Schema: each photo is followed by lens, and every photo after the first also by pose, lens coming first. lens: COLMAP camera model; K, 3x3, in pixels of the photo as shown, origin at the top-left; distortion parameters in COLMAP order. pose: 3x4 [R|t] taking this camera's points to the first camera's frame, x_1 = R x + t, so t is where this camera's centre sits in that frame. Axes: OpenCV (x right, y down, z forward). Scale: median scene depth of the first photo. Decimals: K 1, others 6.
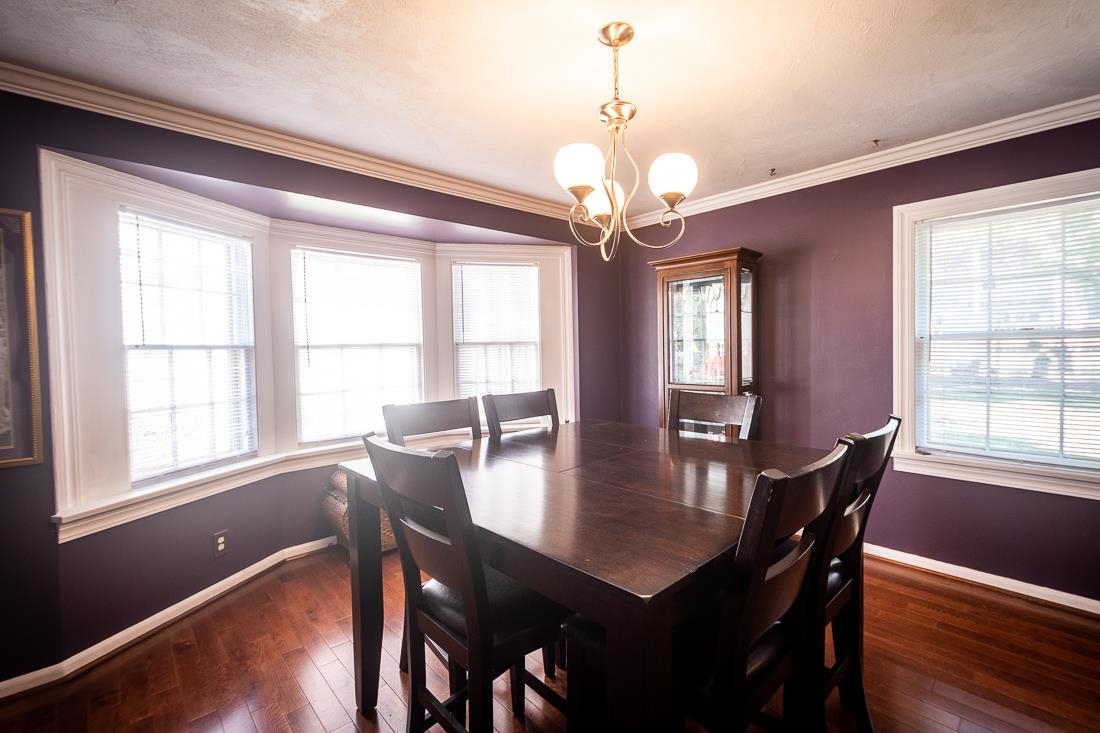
lens RADIAL K [[484.5, 0, 550.6], [0, 484.5, 364.5], [0, 0, 1]] dist [0.001845, 0.000086]
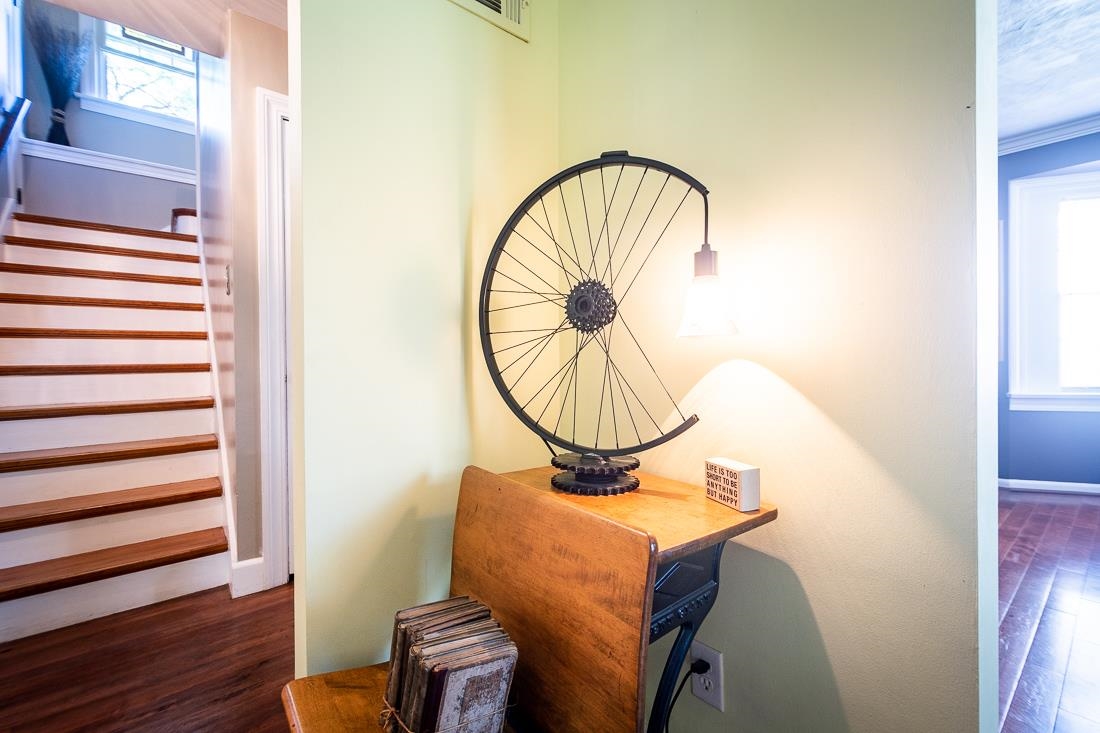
lens RADIAL K [[484.5, 0, 550.4], [0, 484.5, 363.1], [0, 0, 1]] dist [0.001845, 0.000086]
pose [[-0.044195, 0.023755, -0.998740, 0.733034], [-0.023335, 0.999420, 0.024804, 0.188261], [0.998750, 0.024402, -0.043615, -0.525575]]
